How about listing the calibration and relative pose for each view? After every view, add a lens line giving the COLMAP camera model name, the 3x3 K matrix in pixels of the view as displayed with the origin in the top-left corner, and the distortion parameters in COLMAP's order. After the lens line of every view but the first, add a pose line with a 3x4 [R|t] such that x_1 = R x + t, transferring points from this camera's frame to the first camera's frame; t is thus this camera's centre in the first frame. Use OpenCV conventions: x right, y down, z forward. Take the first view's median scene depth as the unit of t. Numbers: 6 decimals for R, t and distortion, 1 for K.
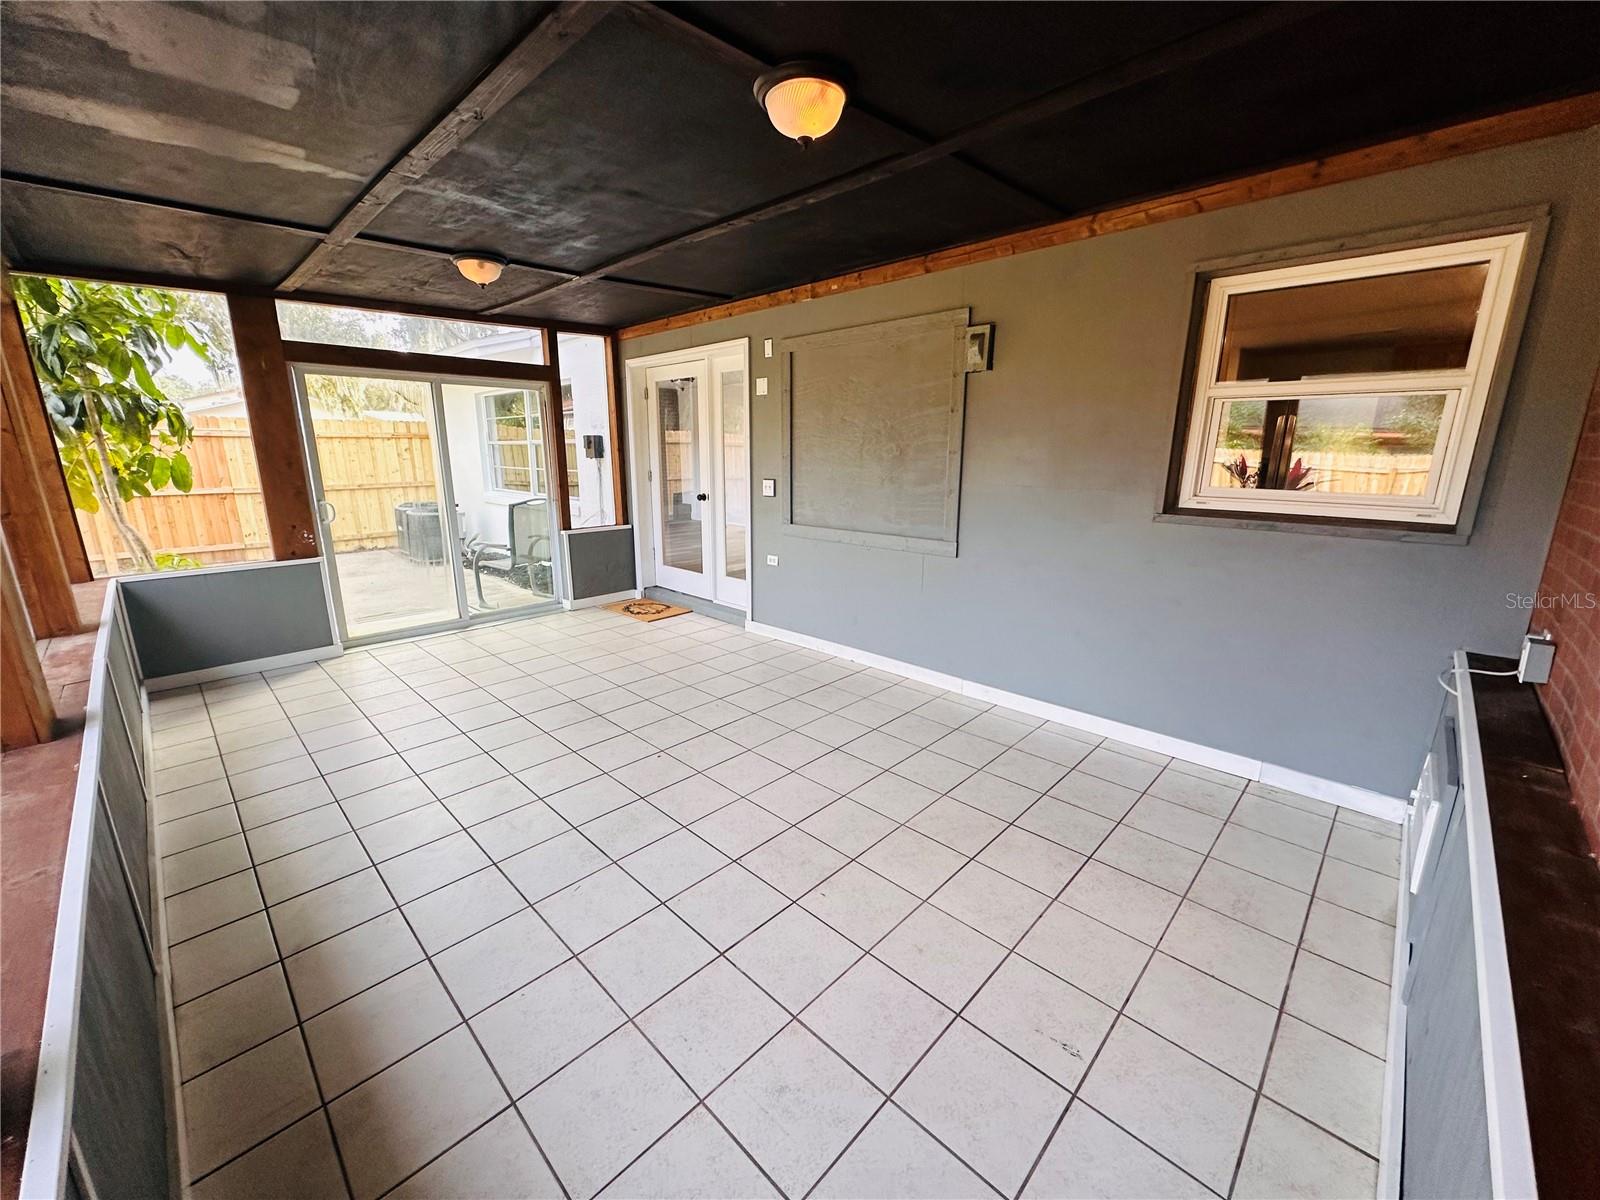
lens RADIAL K [[639.3, 0, 796.1], [0, 639.3, 597.7], [0, 0, 1]] dist [-0.003775, -0.000369]
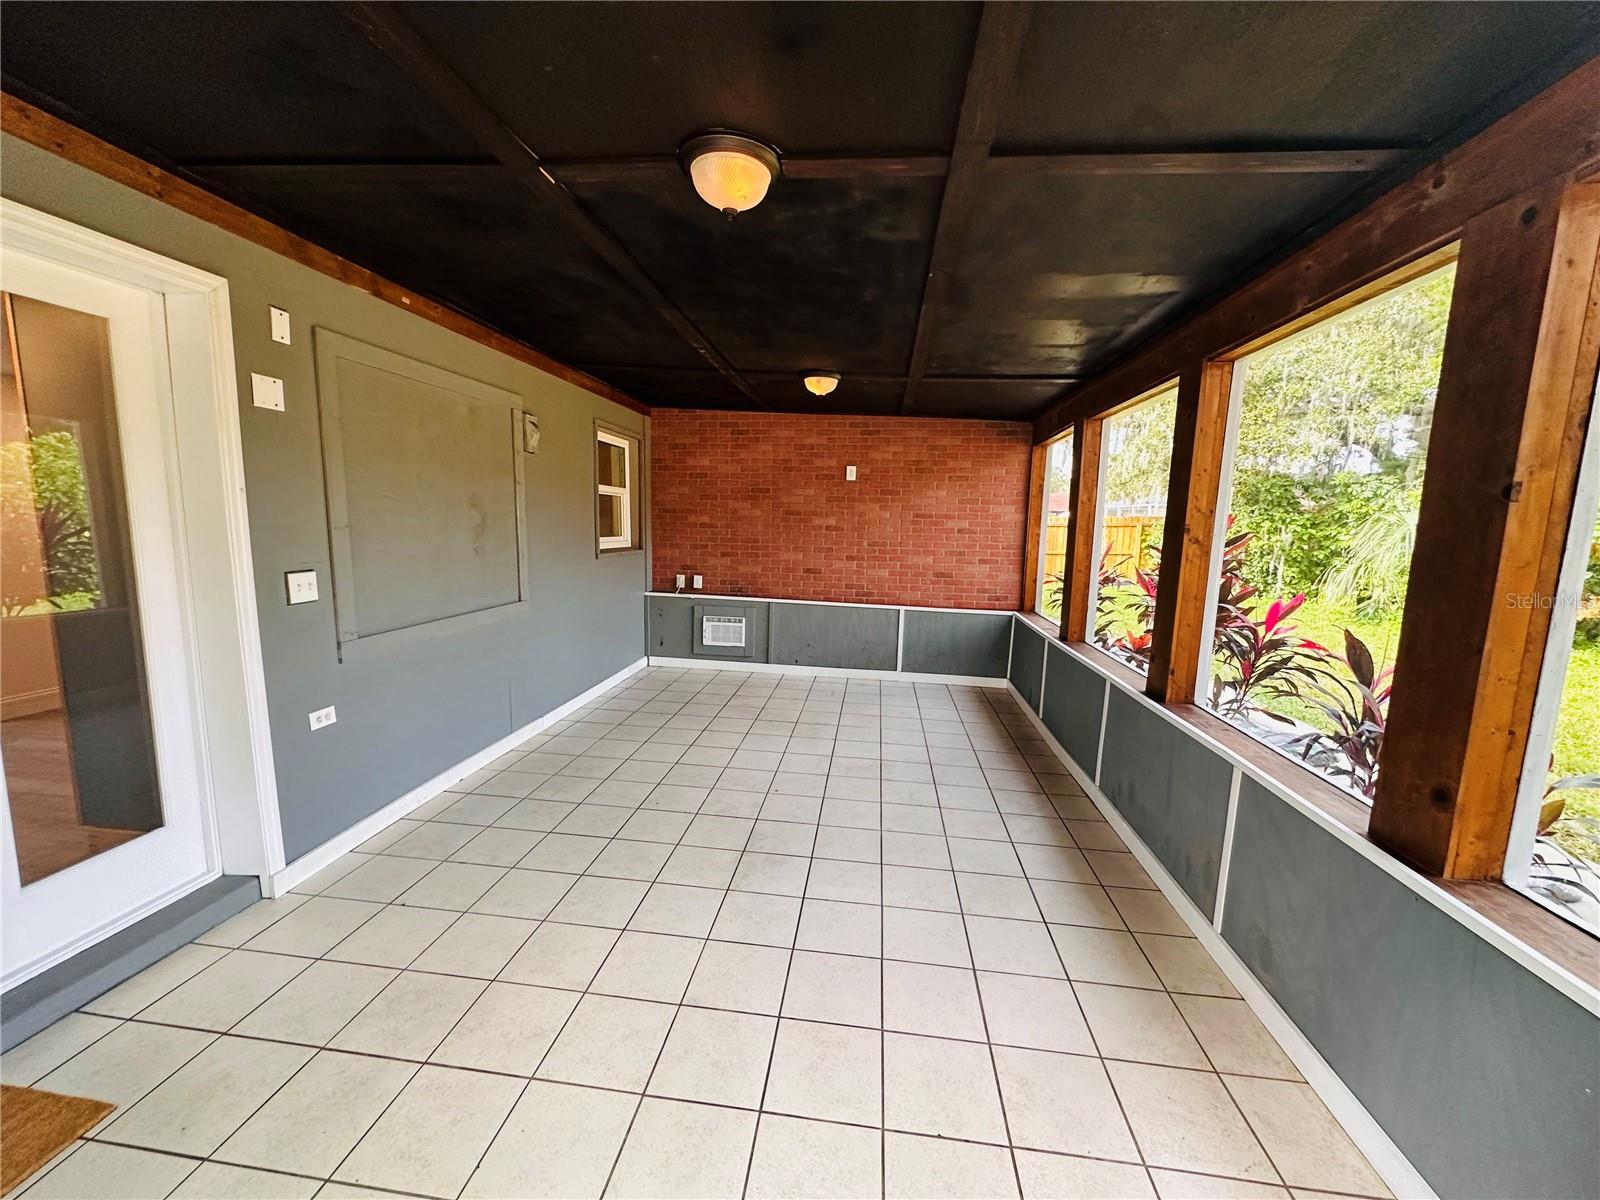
lens RADIAL K [[639.3, 0, 797.6], [0, 639.3, 610.8], [0, 0, 1]] dist [-0.003775, -0.000369]
pose [[-0.610977, -0.126460, 0.781483, -0.894314], [0.156378, 0.948428, 0.275734, -0.298121], [-0.776050, 0.290674, -0.559692, 1.246004]]
